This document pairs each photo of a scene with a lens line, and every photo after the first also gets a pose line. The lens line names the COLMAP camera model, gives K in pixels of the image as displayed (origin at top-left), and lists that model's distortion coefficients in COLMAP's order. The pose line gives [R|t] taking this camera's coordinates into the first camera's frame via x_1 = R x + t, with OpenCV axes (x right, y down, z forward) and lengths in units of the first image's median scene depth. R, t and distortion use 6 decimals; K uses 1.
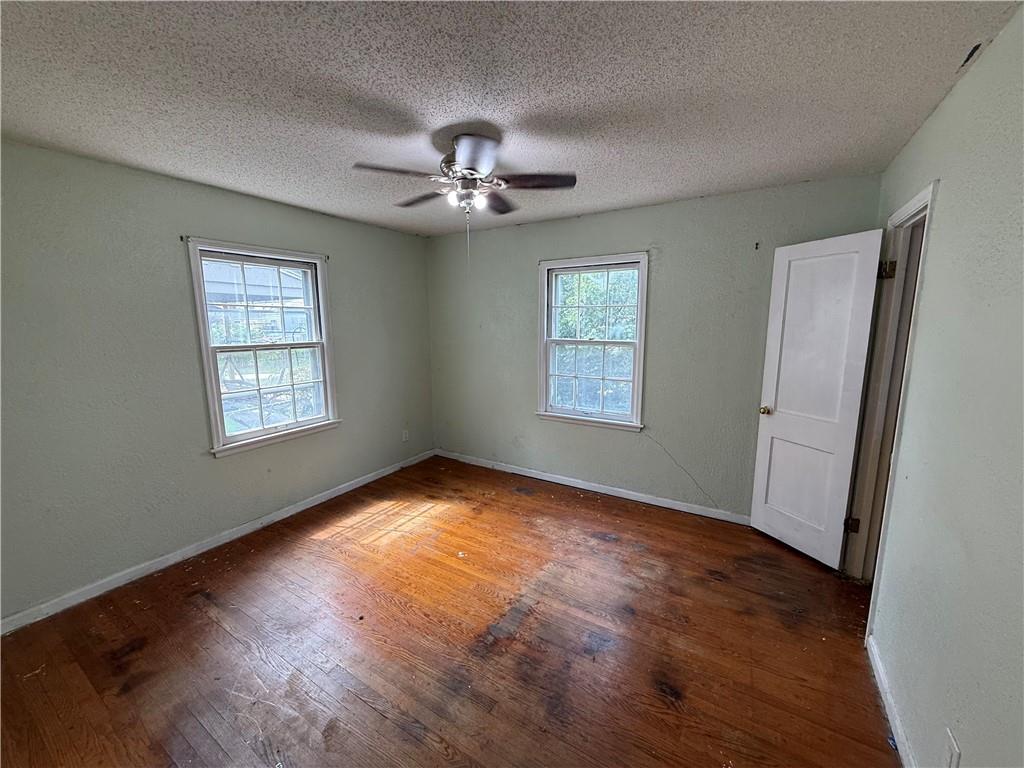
lens RADIAL K [[409.1, 0, 508.3], [0, 409.1, 385.5], [0, 0, 1]] dist [0.000549, 0.000099]
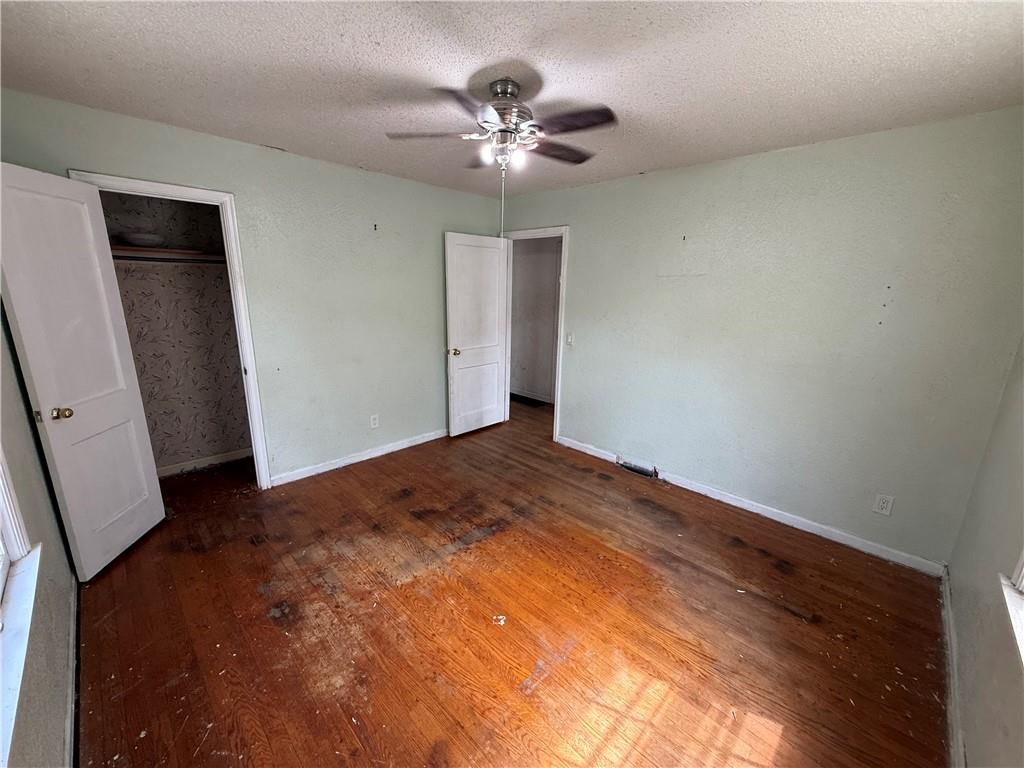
lens RADIAL K [[409.1, 0, 508.3], [0, 409.1, 385.5], [0, 0, 1]] dist [0.000549, 0.000099]
pose [[-0.975162, -0.069259, 0.210386, -0.279003], [0.018136, 0.921697, 0.387486, -0.271171], [-0.220749, 0.381678, -0.897548, 1.661618]]
